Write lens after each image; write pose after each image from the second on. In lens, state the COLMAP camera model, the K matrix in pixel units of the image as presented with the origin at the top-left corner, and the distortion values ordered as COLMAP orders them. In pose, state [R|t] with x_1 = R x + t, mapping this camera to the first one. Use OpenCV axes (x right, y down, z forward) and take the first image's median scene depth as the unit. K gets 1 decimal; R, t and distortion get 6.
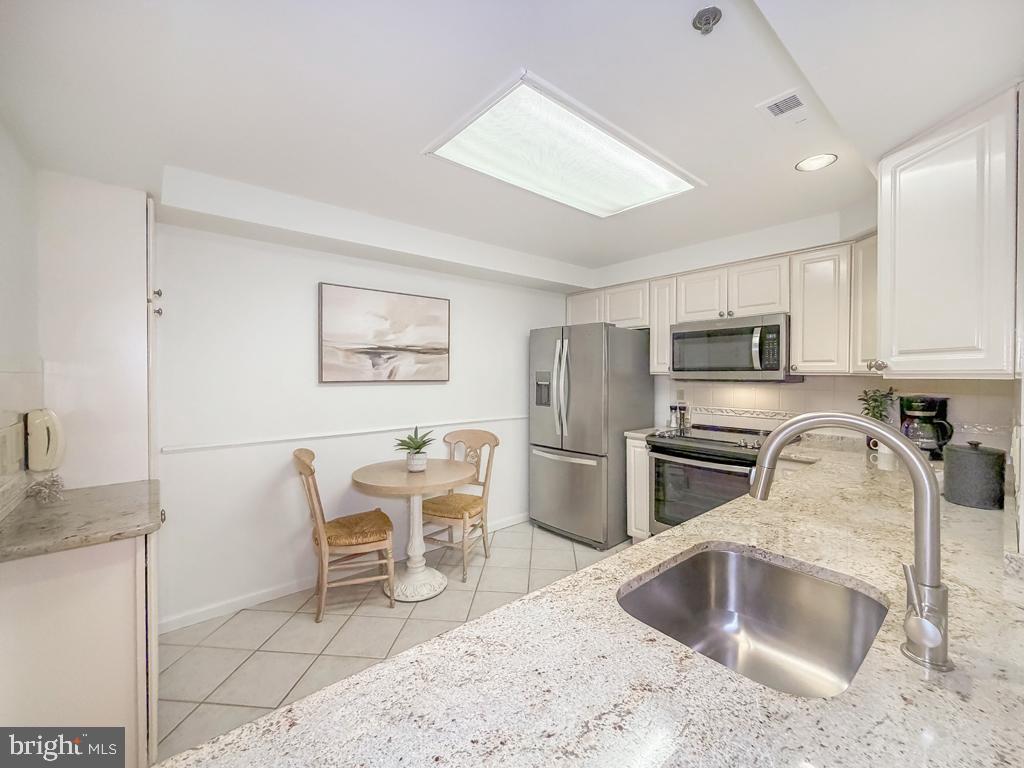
lens RADIAL K [[416.2, 0, 509.6], [0, 416.2, 378.3], [0, 0, 1]] dist [-0.001785, -0.000704]
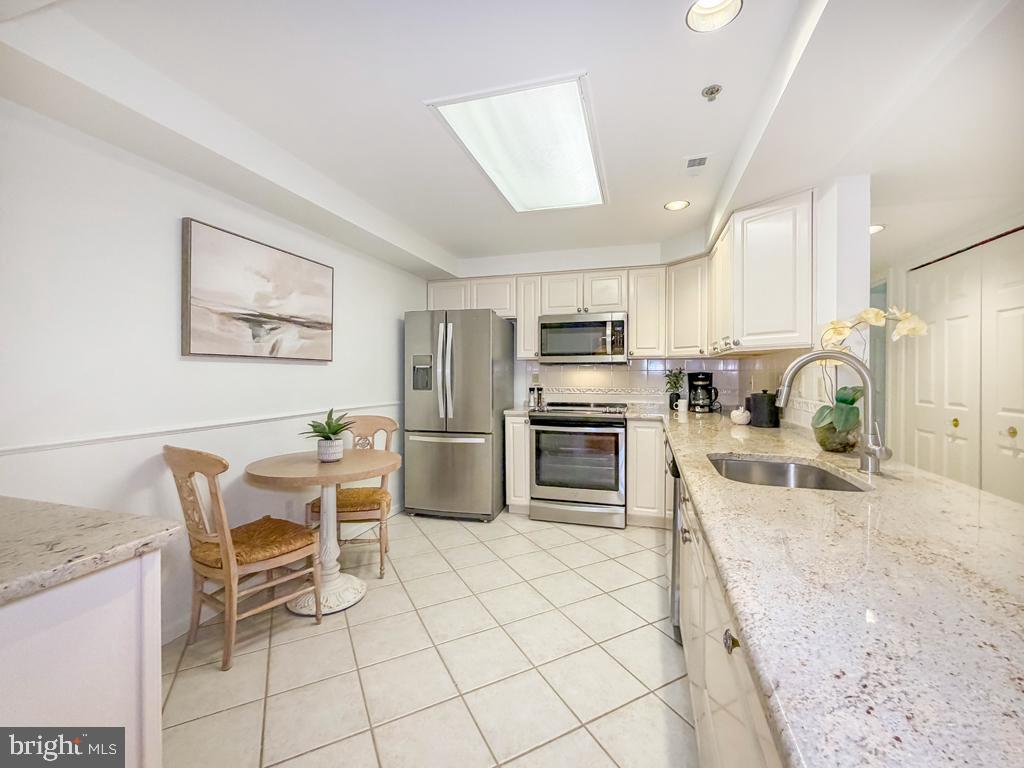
lens RADIAL K [[420.9, 0, 516.4], [0, 420.9, 376.9], [0, 0, 1]] dist [-0.000760, -0.000258]
pose [[0.835121, -0.002225, 0.550063, -0.345723], [0.006111, 0.999968, -0.005233, 0.051892], [-0.550033, 0.007732, 0.835107, 0.059959]]
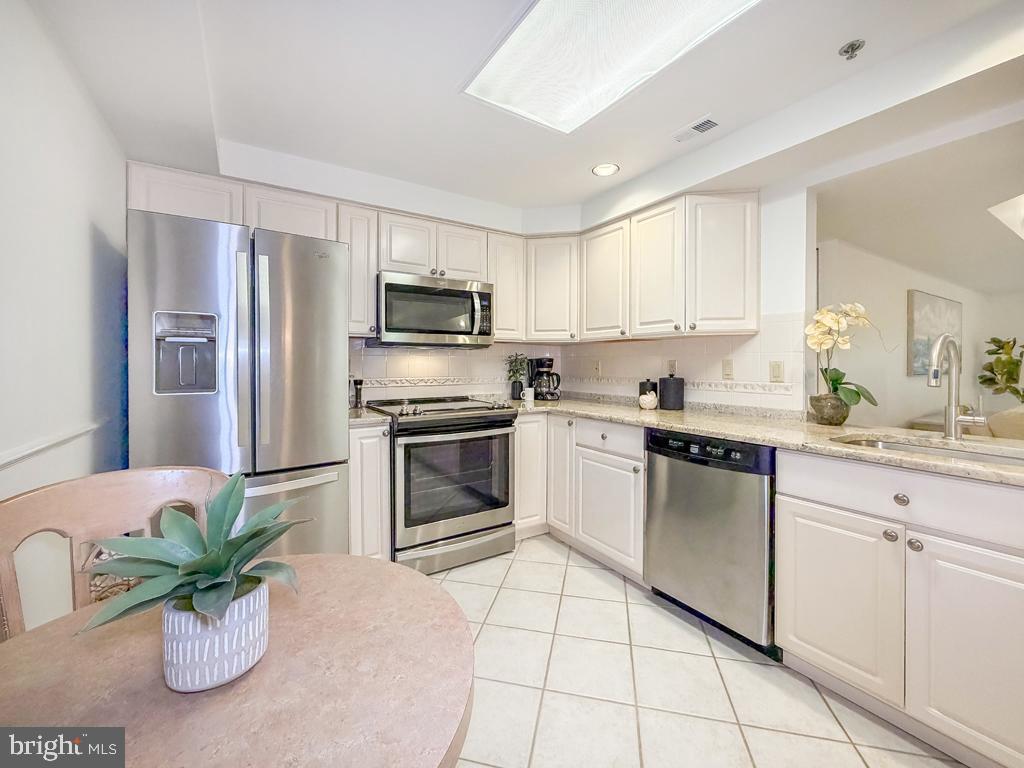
lens RADIAL K [[423.4, 0, 505.5], [0, 423.4, 369.1], [0, 0, 1]] dist [-0.000898, -0.000159]
pose [[0.139566, -0.011440, 0.990147, -0.395716], [0.013811, 0.999858, 0.009605, 0.052188], [-0.990116, 0.012334, 0.139704, 0.737489]]
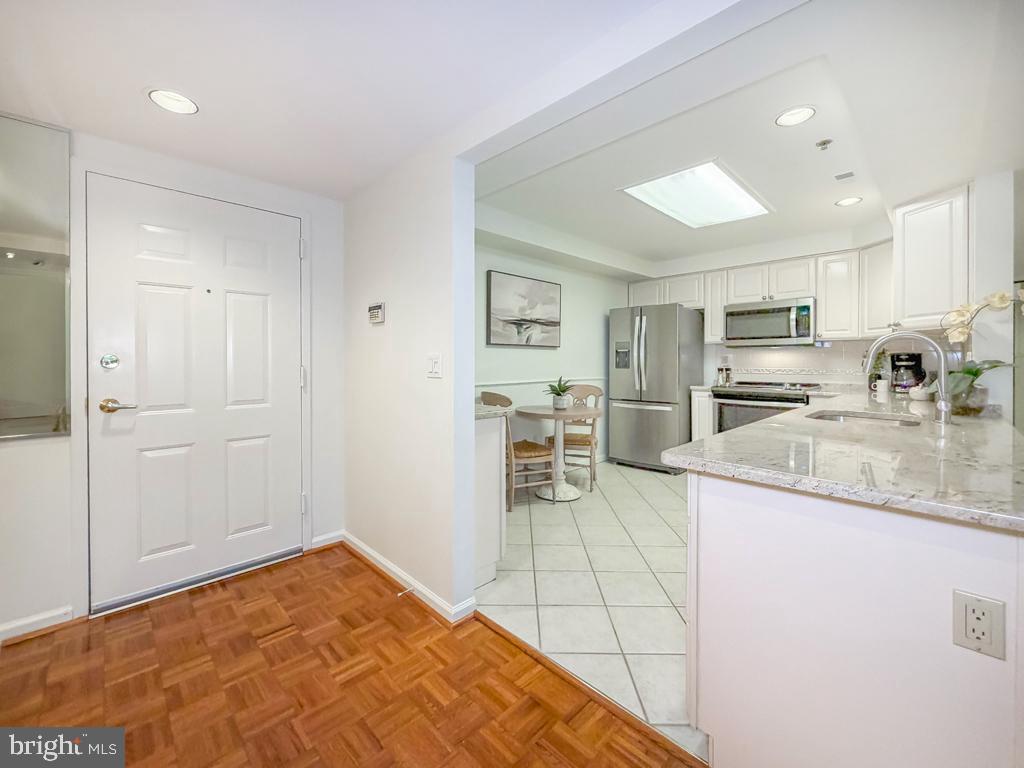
lens RADIAL K [[419.9, 0, 512.9], [0, 419.9, 362.3], [0, 0, 1]] dist [-0.001582, -0.000162]
pose [[0.996992, 0.000434, 0.077507, -0.441793], [0.000367, 0.999947, -0.010320, 0.075349], [-0.077508, 0.010317, 0.996938, -0.329795]]
